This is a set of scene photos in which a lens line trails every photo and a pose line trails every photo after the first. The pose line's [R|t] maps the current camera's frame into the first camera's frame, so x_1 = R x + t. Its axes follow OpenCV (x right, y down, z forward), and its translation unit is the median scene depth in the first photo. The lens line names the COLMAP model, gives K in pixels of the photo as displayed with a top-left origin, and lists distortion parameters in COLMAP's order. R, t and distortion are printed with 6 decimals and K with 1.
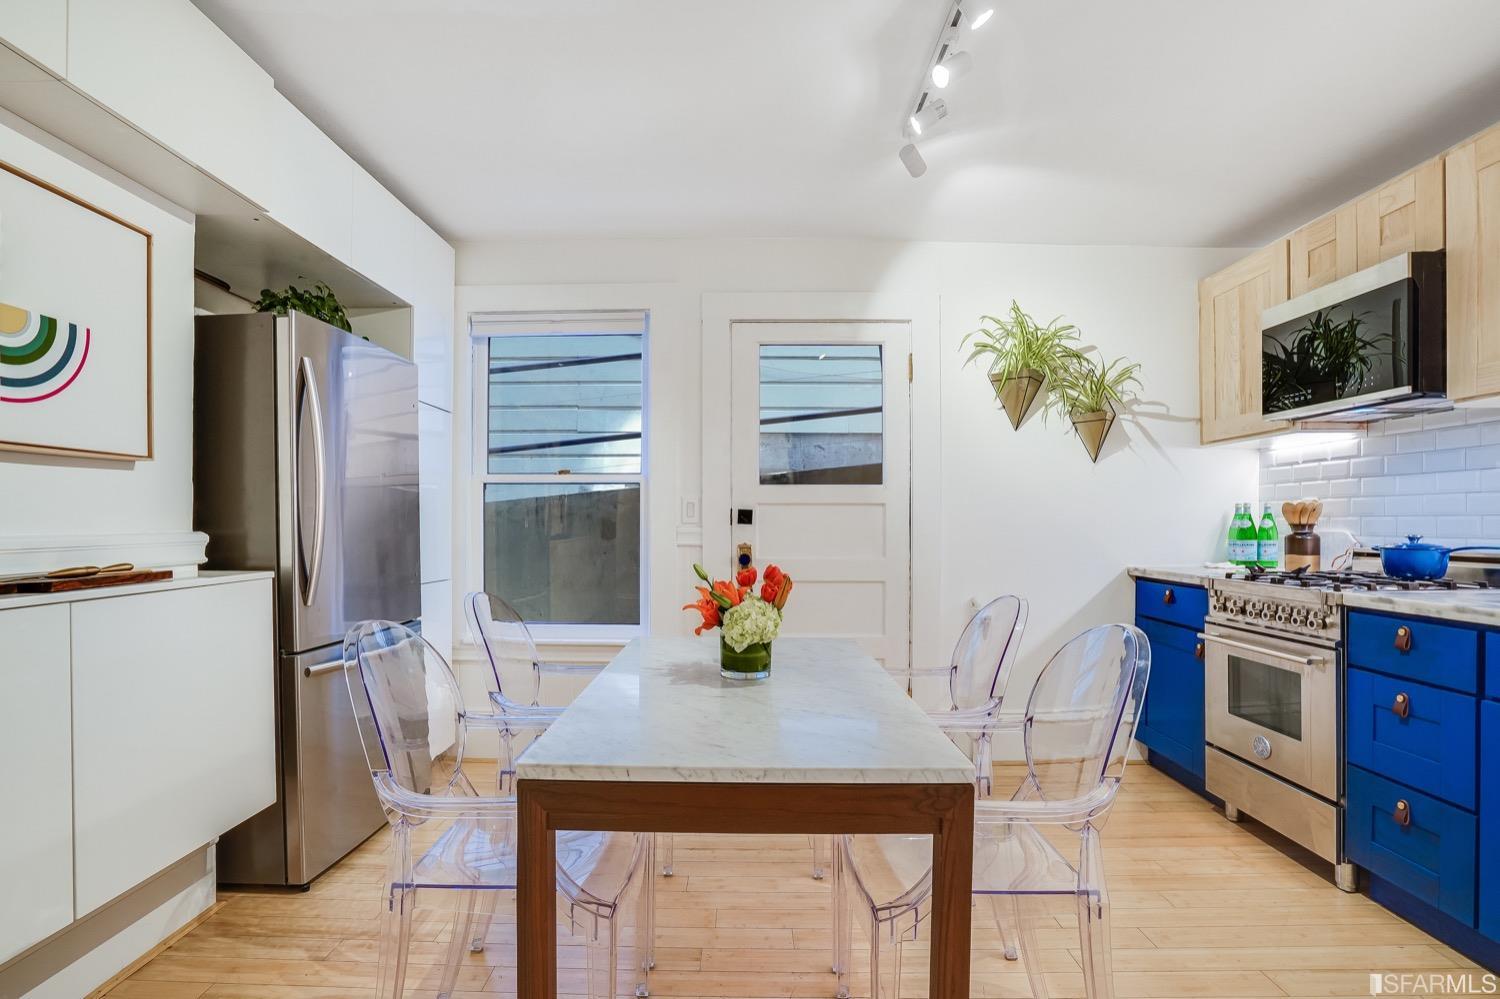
lens RADIAL K [[688.6, 0, 745.5], [0, 688.6, 523.0], [0, 0, 1]] dist [0.000325, 0.013618]
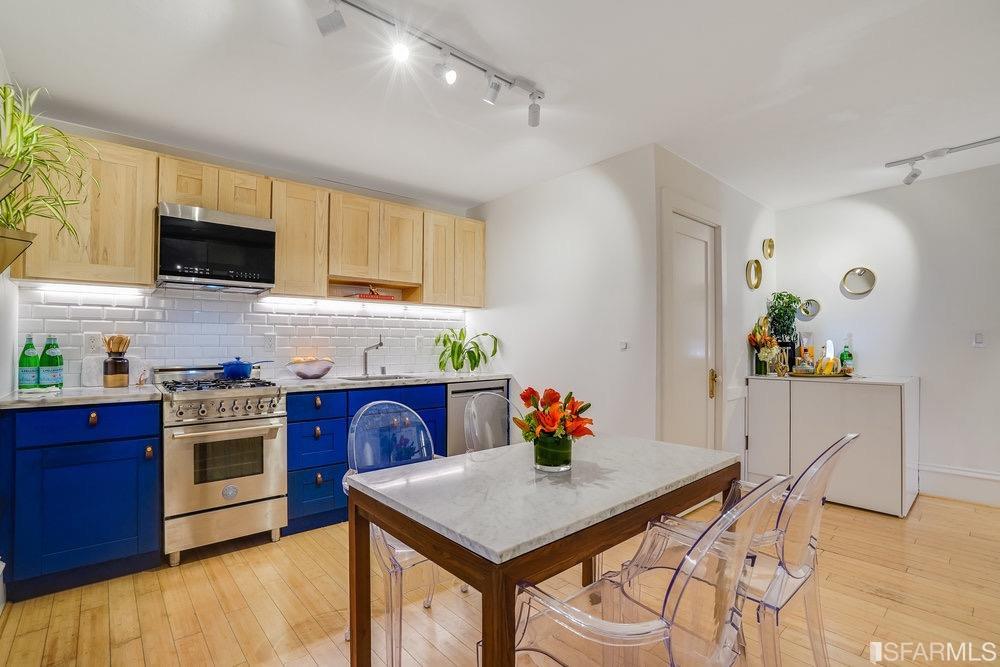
lens RADIAL K [[486.0, 0, 500.0], [0, 486.0, 333.5], [0, 0, 1]] dist [-0.003399, -0.000353]
pose [[-0.632910, 0.016949, 0.774040, -0.535007], [0.001008, 0.999778, -0.021068, -0.017569], [-0.774225, -0.012553, -0.632786, 1.267130]]
